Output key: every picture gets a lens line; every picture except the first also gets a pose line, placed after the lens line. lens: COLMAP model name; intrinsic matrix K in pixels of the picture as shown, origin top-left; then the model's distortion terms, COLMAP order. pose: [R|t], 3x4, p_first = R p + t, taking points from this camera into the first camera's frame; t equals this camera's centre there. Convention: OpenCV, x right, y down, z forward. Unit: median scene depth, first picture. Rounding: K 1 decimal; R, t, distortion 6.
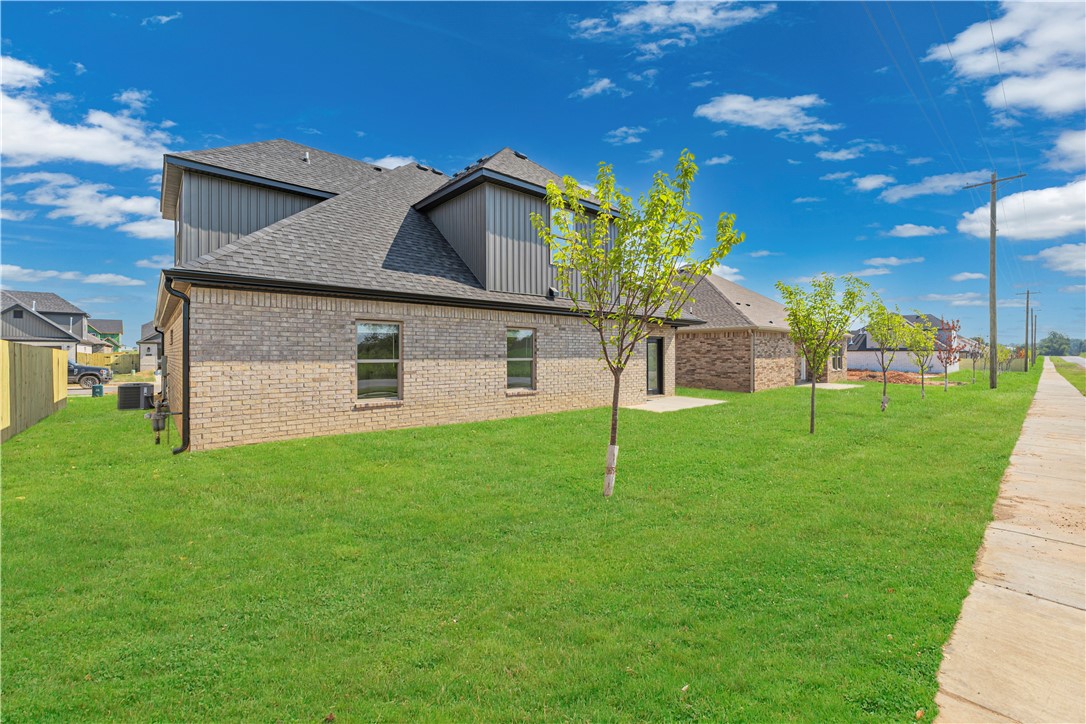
lens RADIAL K [[436.1, 0, 551.9], [0, 436.1, 356.2], [0, 0, 1]] dist [0.001825, 0.000047]
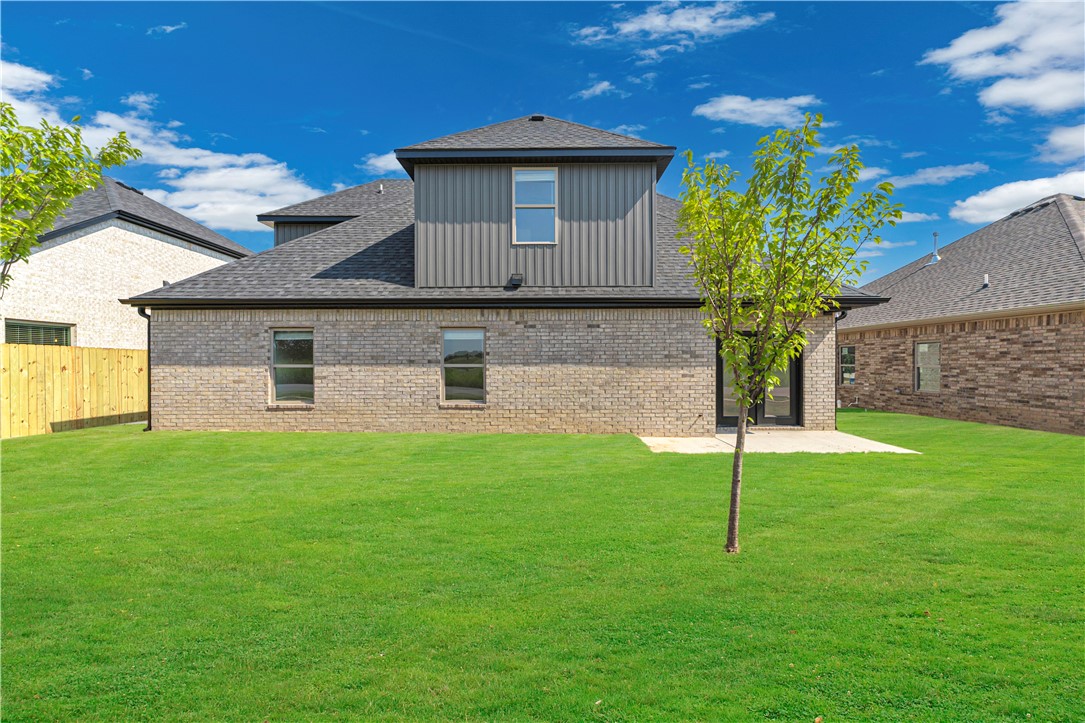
lens RADIAL K [[435.7, 0, 545.3], [0, 435.7, 364.9], [0, 0, 1]] dist [0.001825, 0.000047]
pose [[0.745373, 0.006651, -0.666614, 0.670919], [-0.002960, 0.999973, 0.006668, -0.000307], [0.666641, -0.002997, 0.745373, 0.540460]]
